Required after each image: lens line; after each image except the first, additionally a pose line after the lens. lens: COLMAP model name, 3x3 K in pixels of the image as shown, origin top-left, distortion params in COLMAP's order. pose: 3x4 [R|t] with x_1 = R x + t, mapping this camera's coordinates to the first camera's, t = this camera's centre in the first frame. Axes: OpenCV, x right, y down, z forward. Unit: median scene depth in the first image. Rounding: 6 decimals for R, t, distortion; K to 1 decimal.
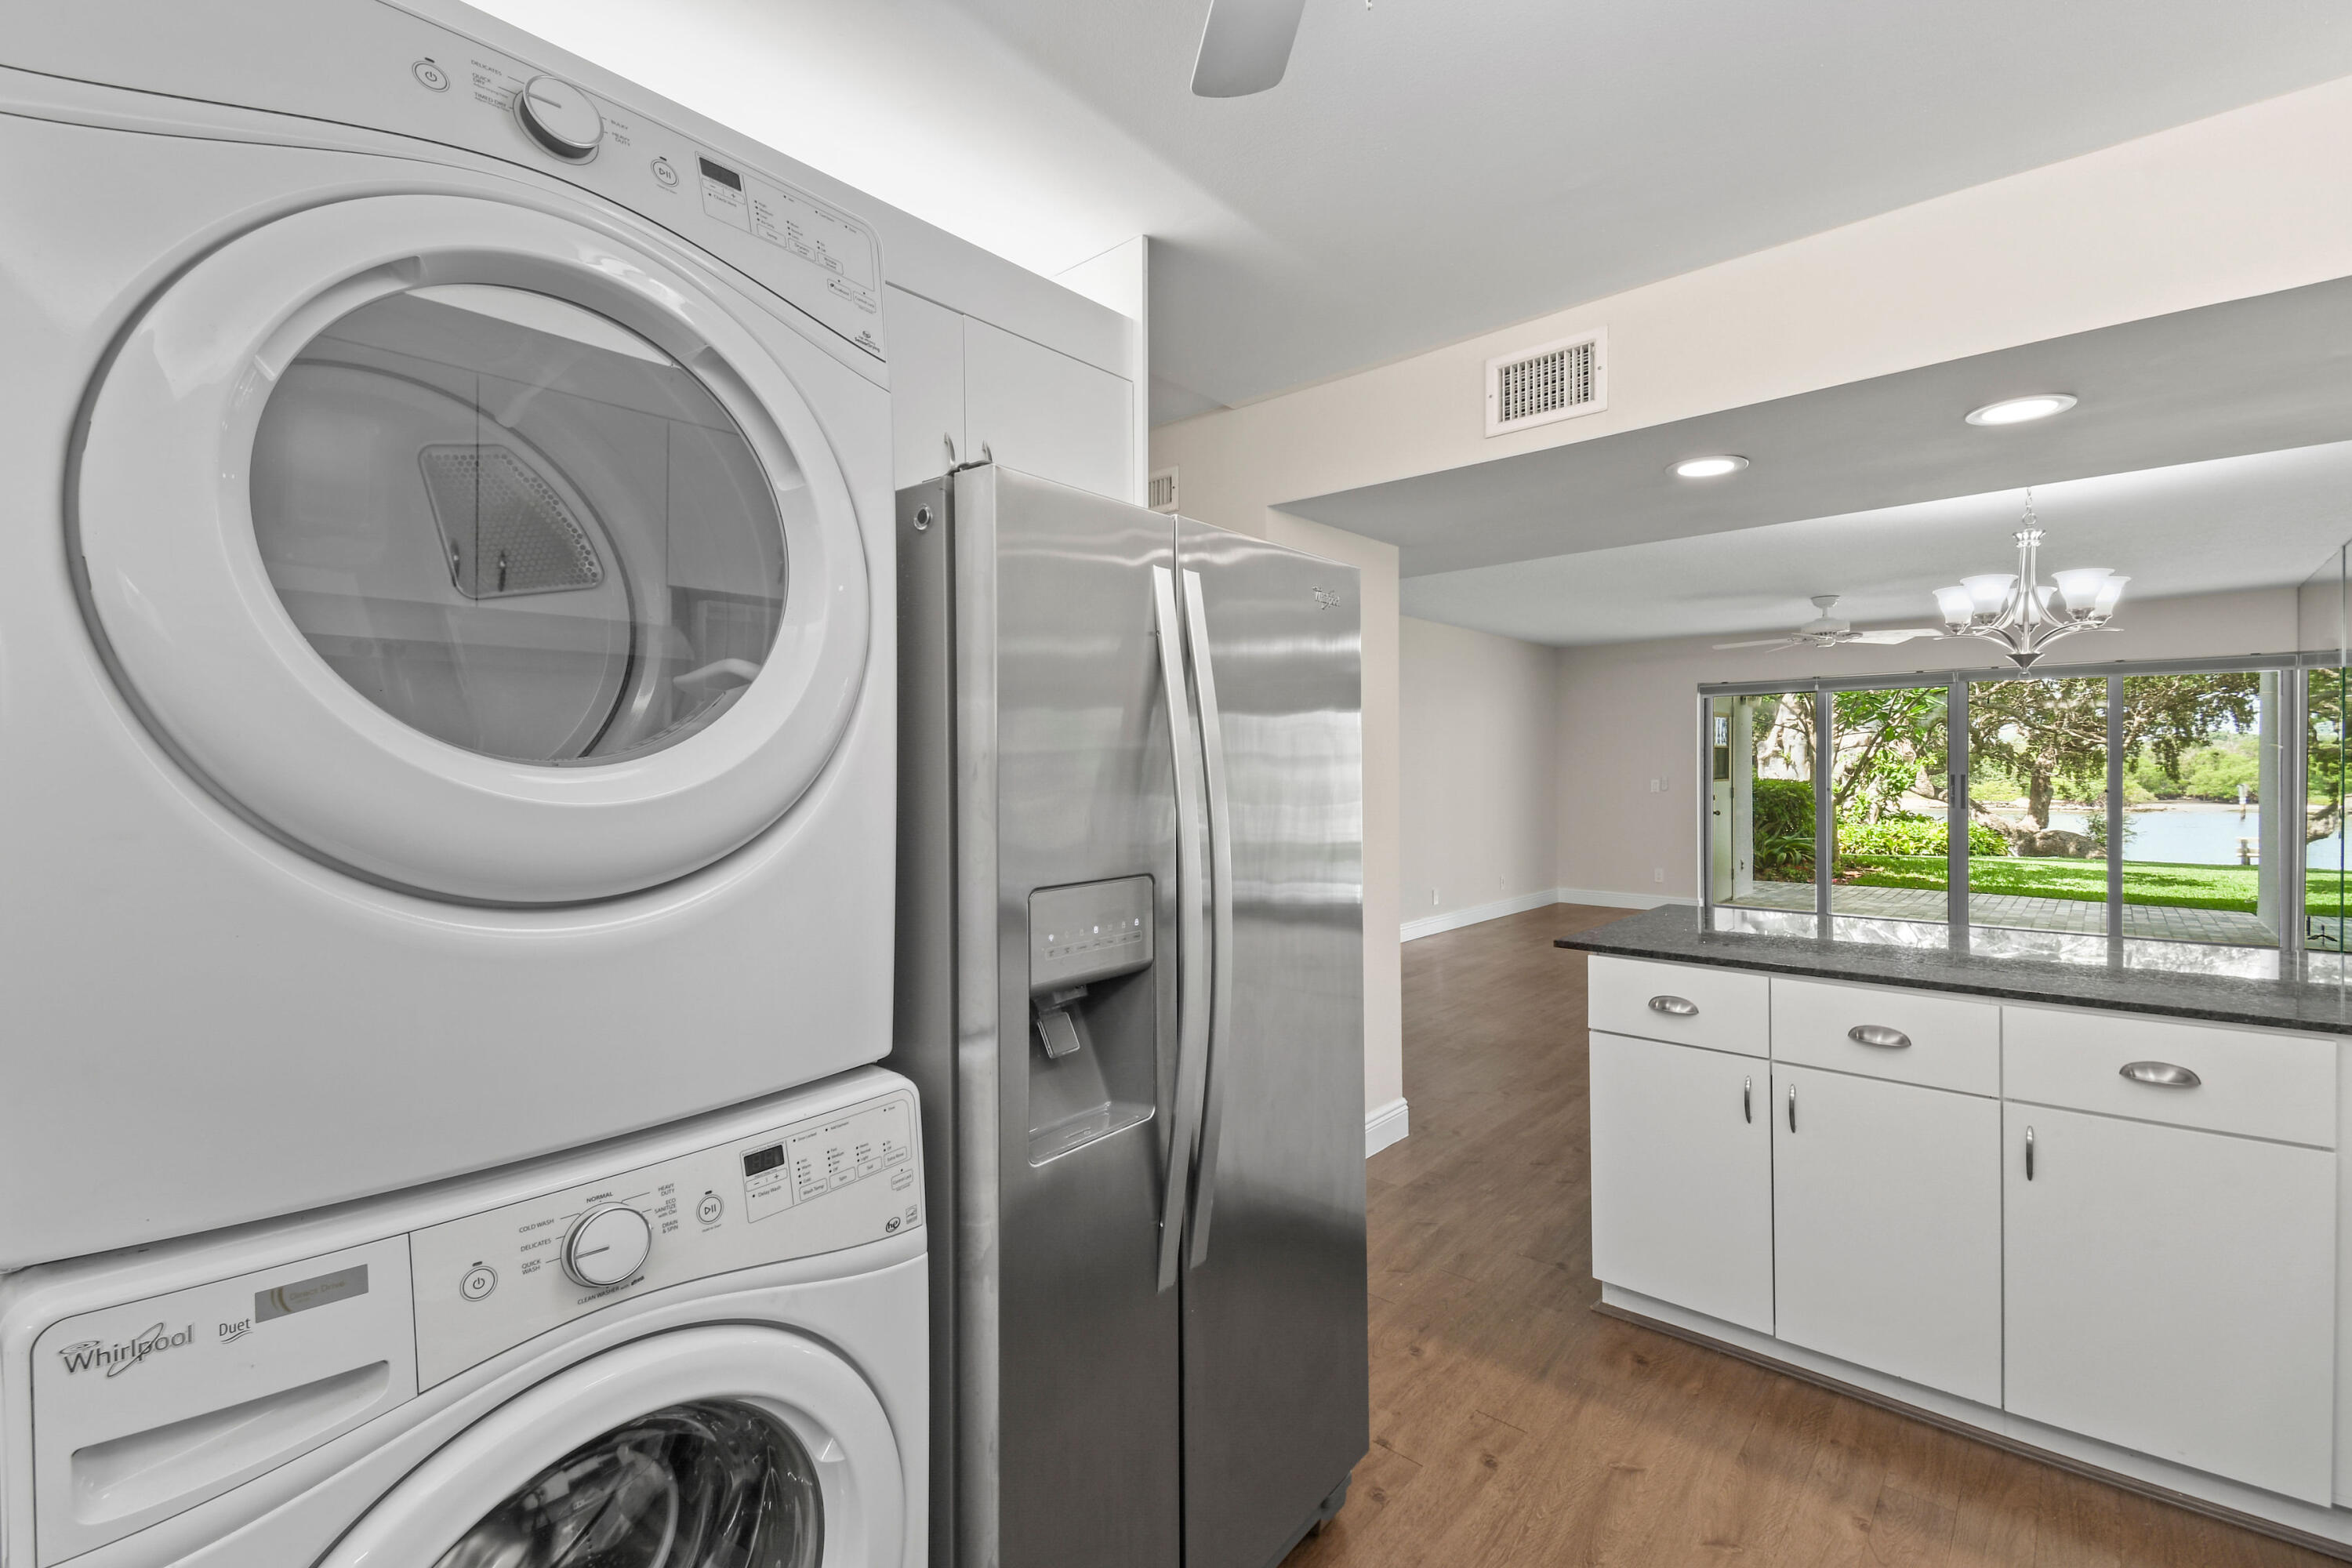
lens RADIAL K [[1032.3, 0, 1176.9], [0, 1032.3, 767.4], [0, 0, 1]] dist [0.021991, -0.019738]
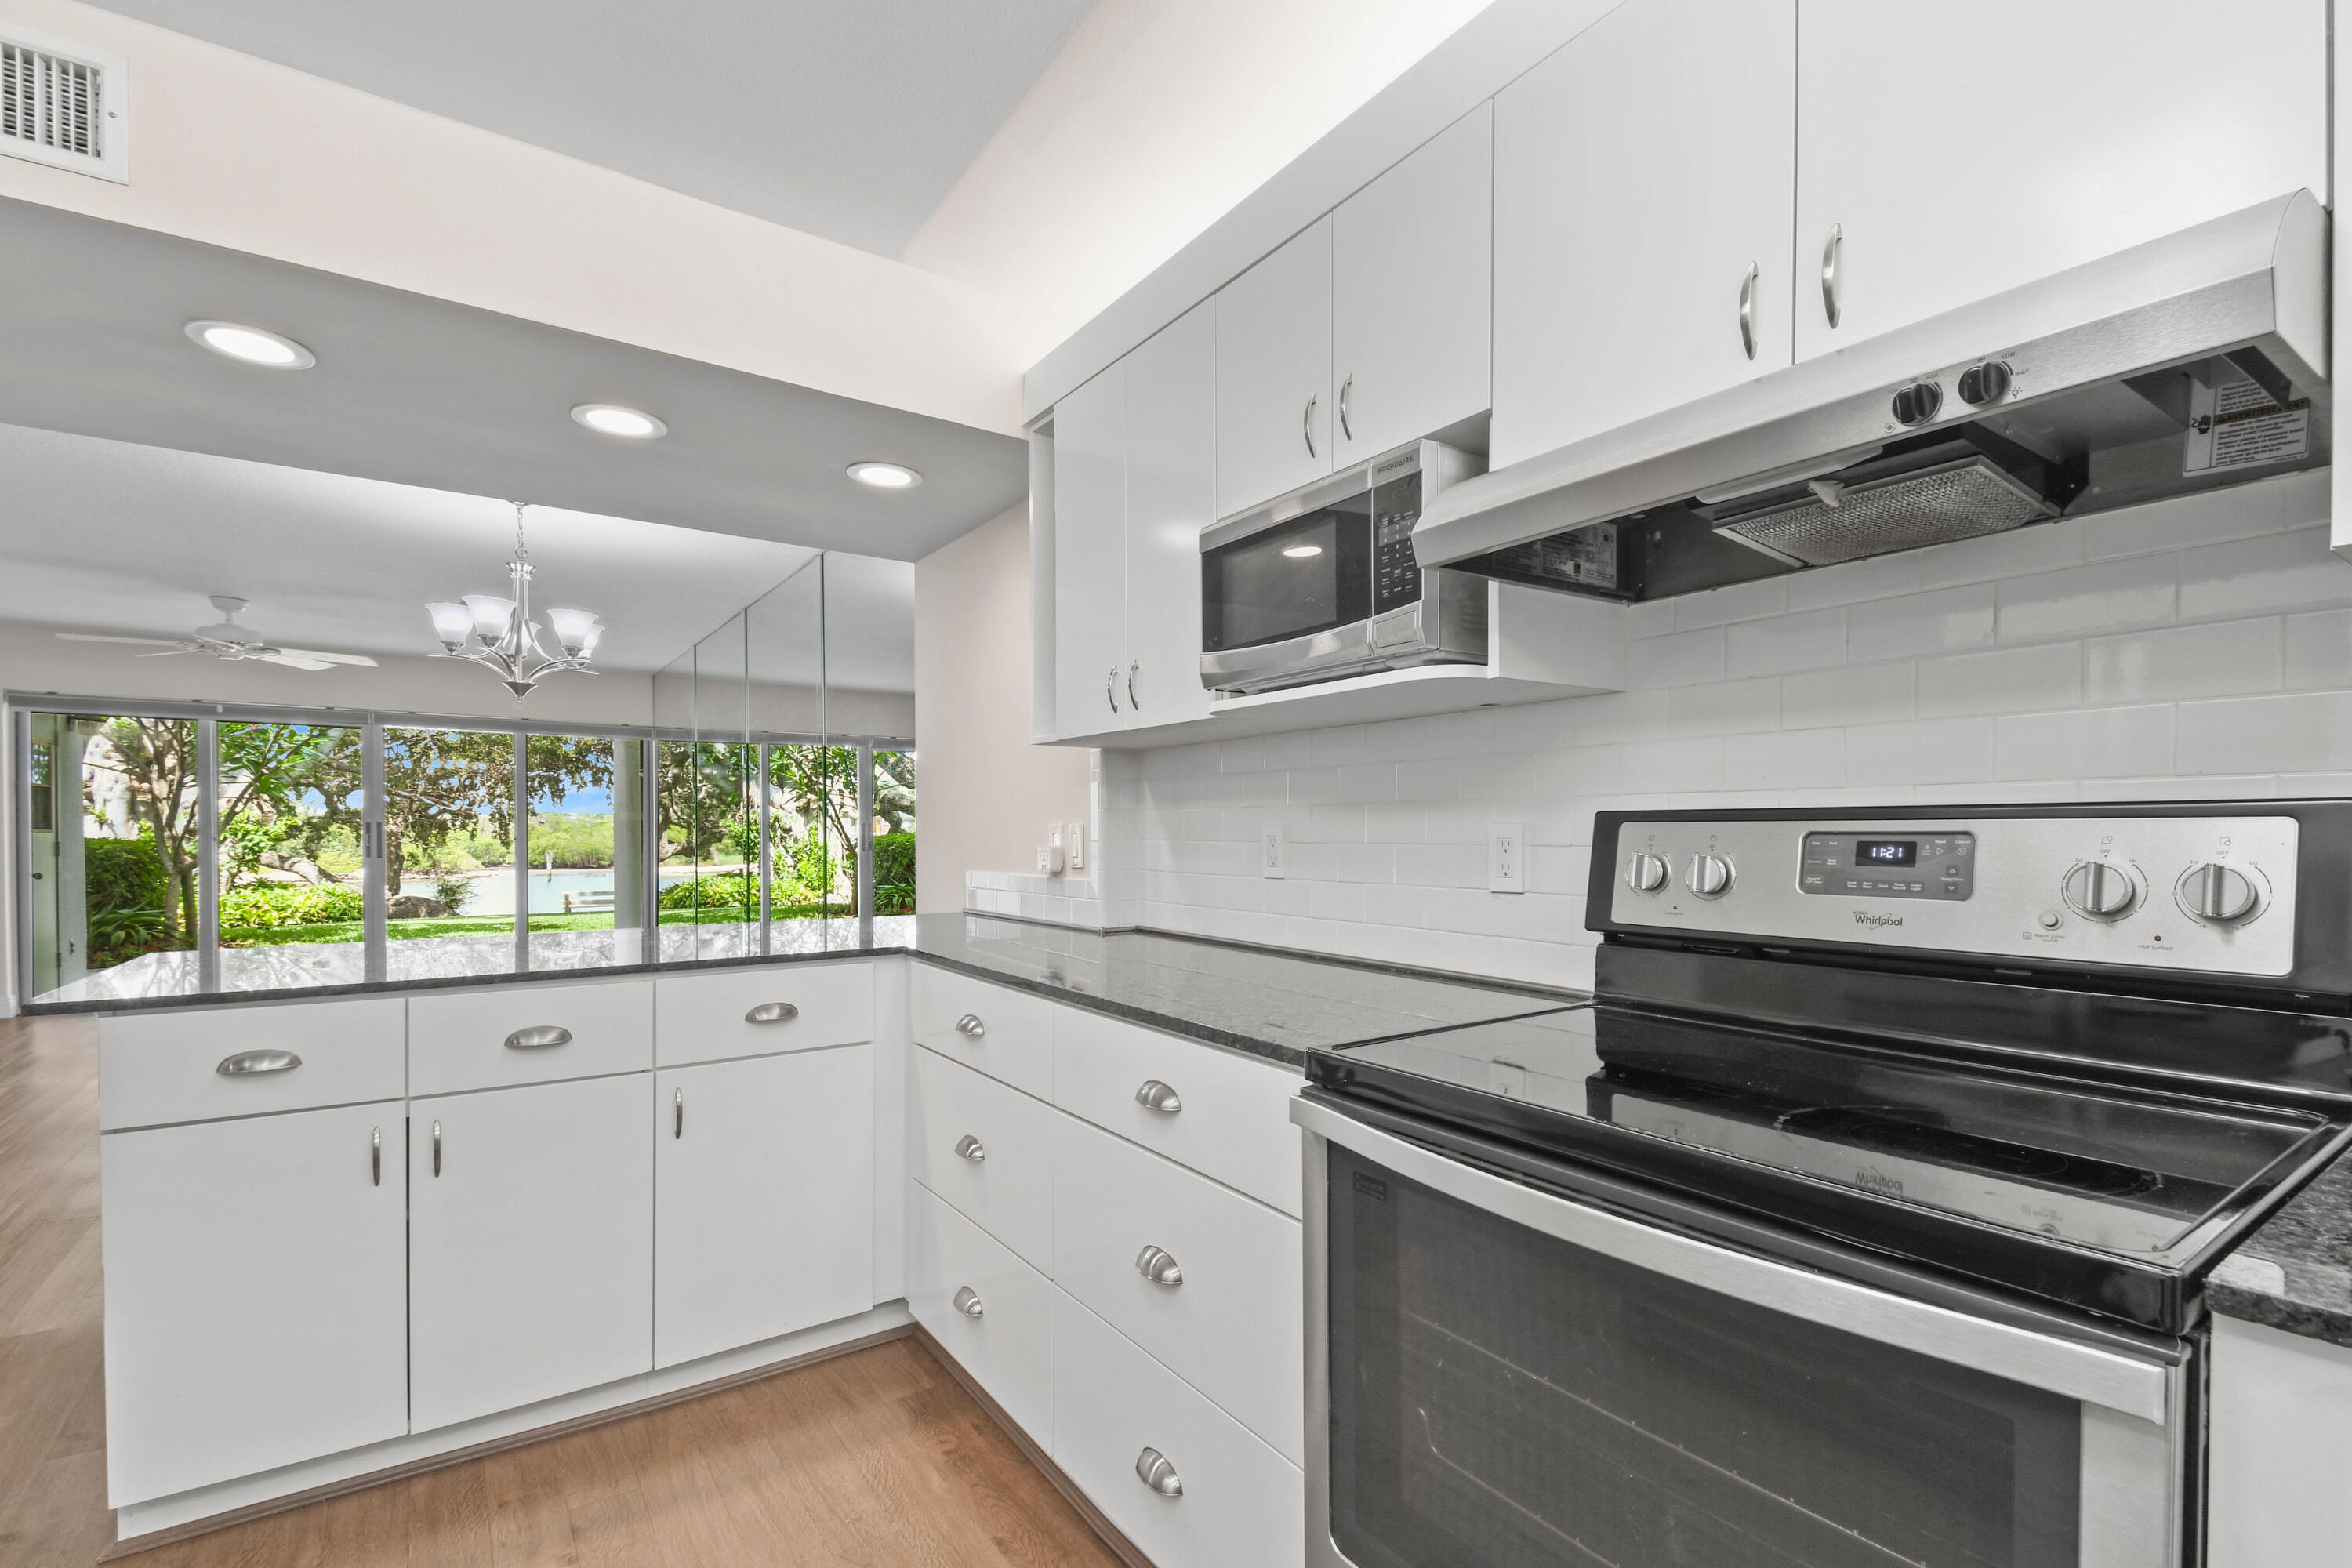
lens RADIAL K [[1056.8, 0, 1185.3], [0, 1056.8, 843.5], [0, 0, 1]] dist [0.066710, -0.030608]
pose [[0.238018, -0.009103, 0.971218, -0.026911], [0.003580, 0.999958, 0.008495, 0.018325], [-0.971254, 0.001455, 0.238040, 0.047775]]
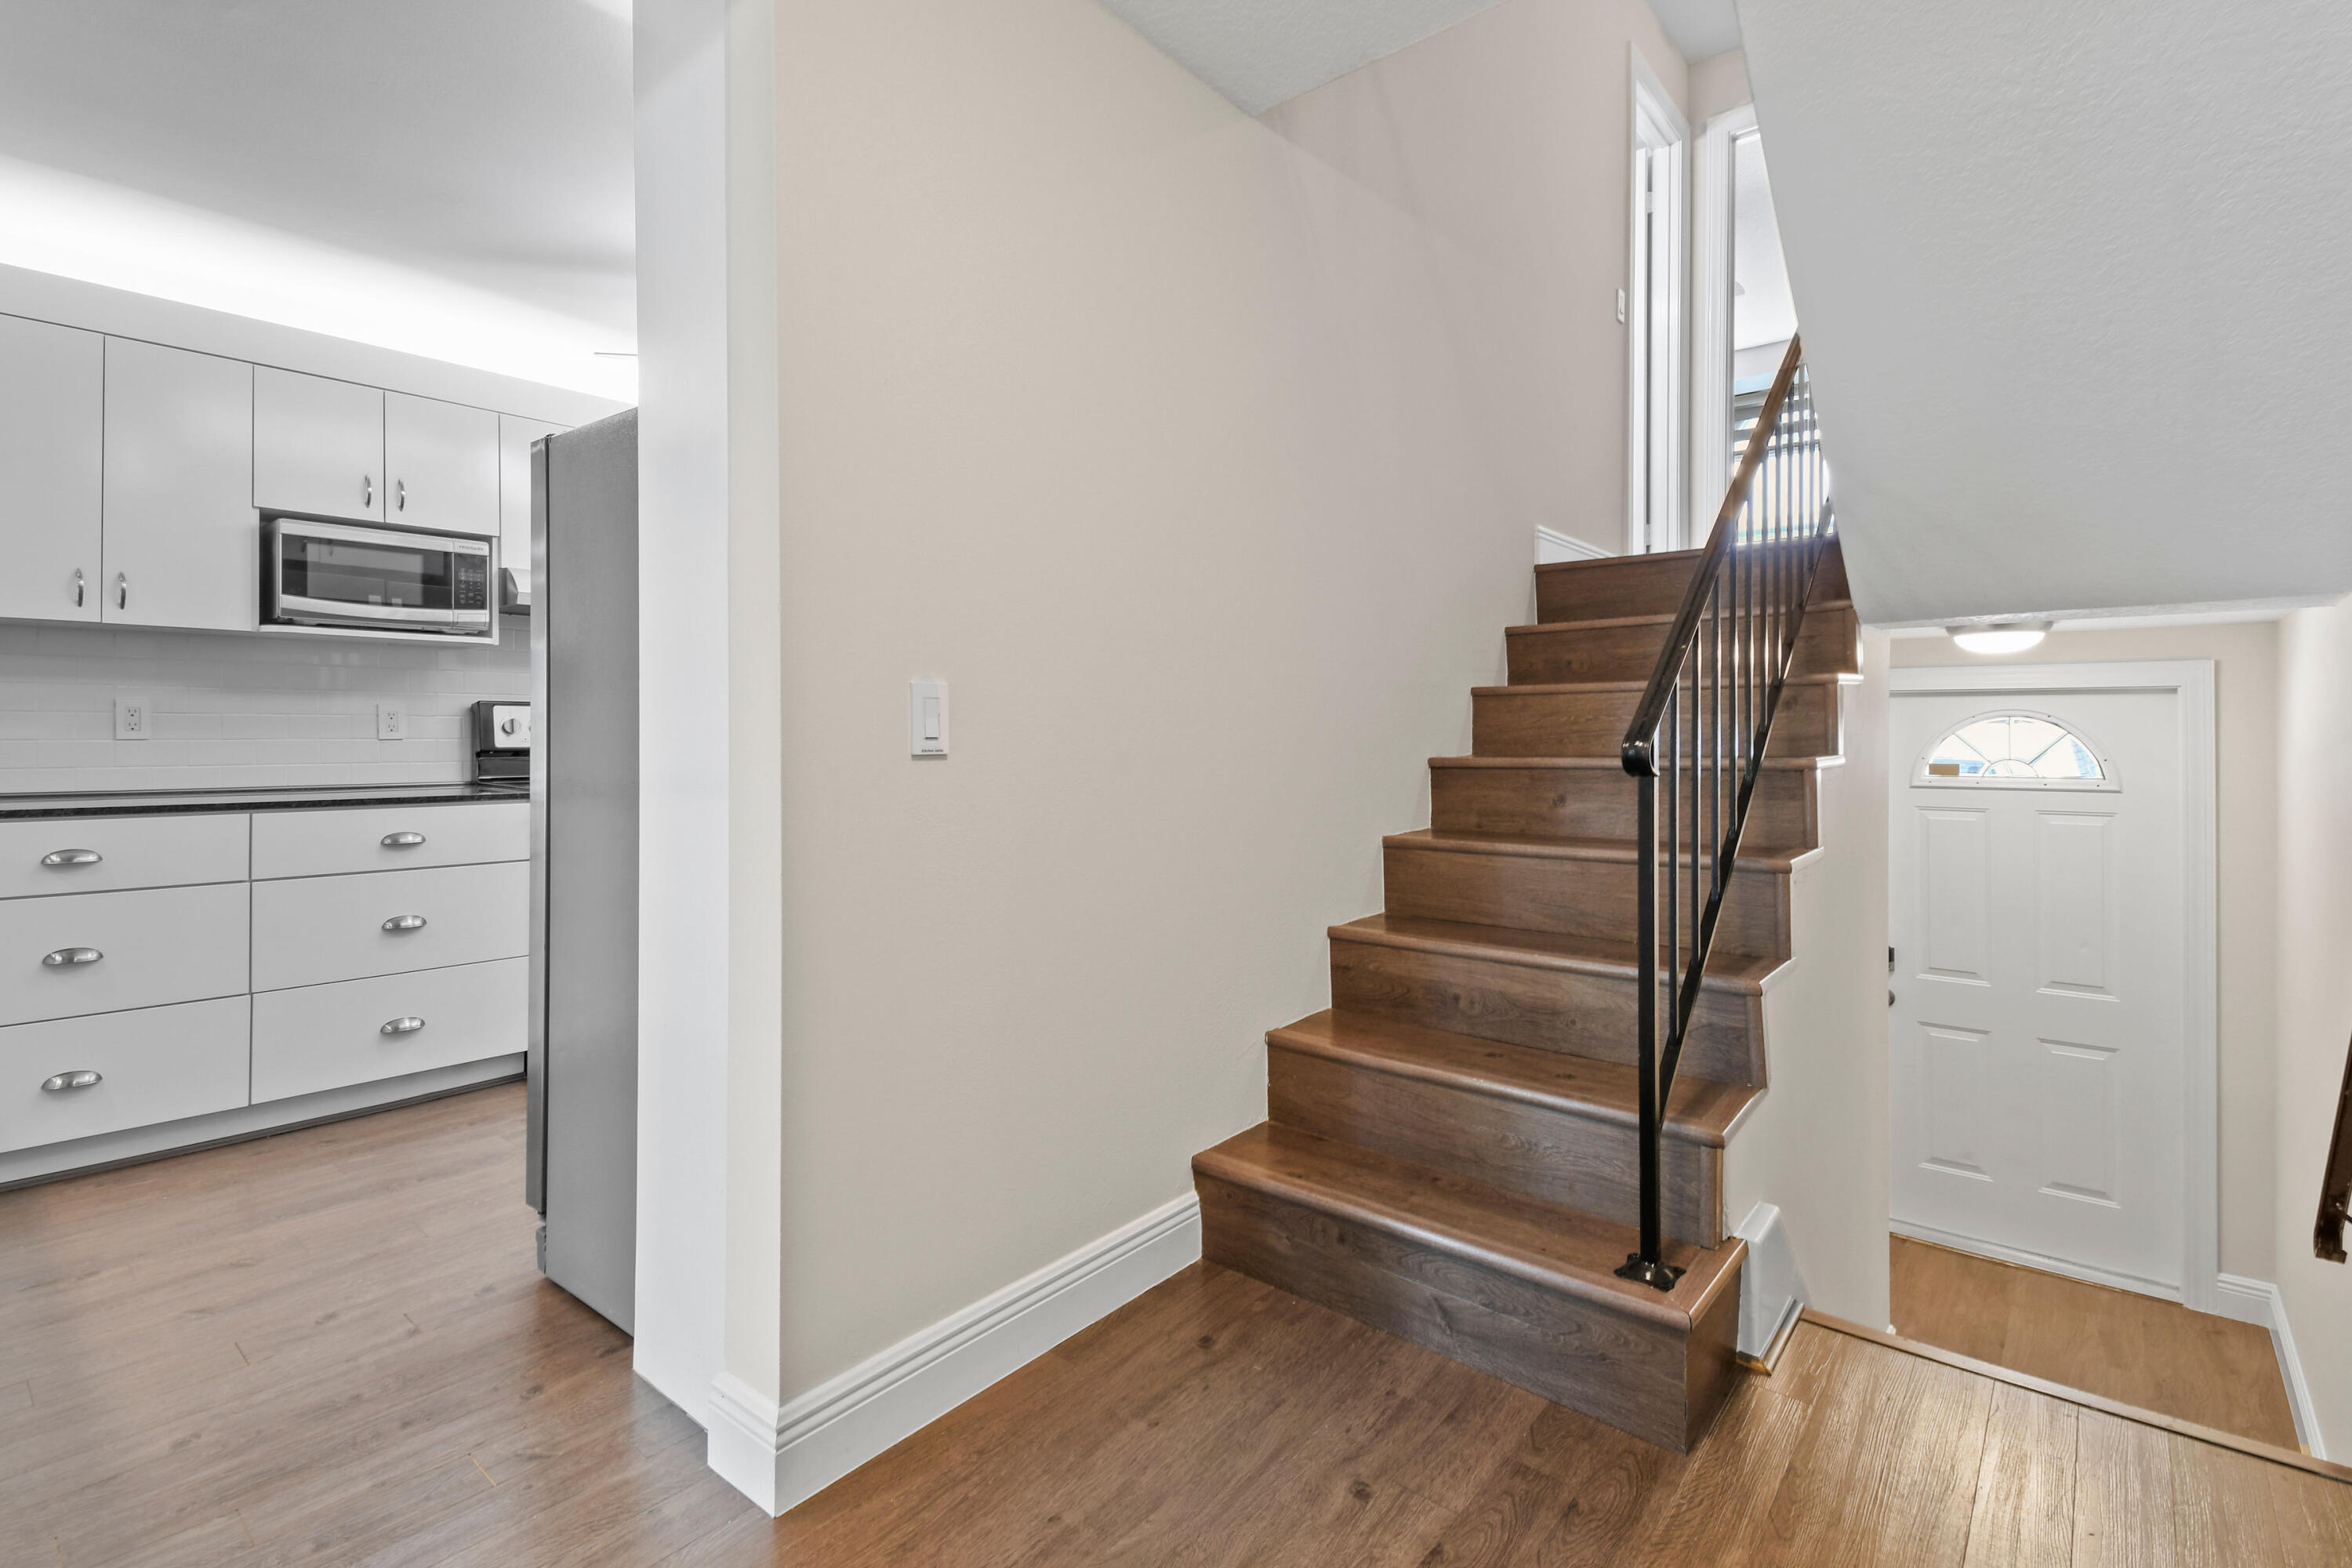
lens RADIAL K [[1076.2, 0, 1206.3], [0, 1076.2, 721.8], [0, 0, 1]] dist [-0.001664, -0.000401]
pose [[-0.999121, 0.000143, -0.041929, -0.100761], [0.000215, 0.999999, -0.001711, 0.023762], [0.041929, -0.001718, -0.999119, 0.435606]]
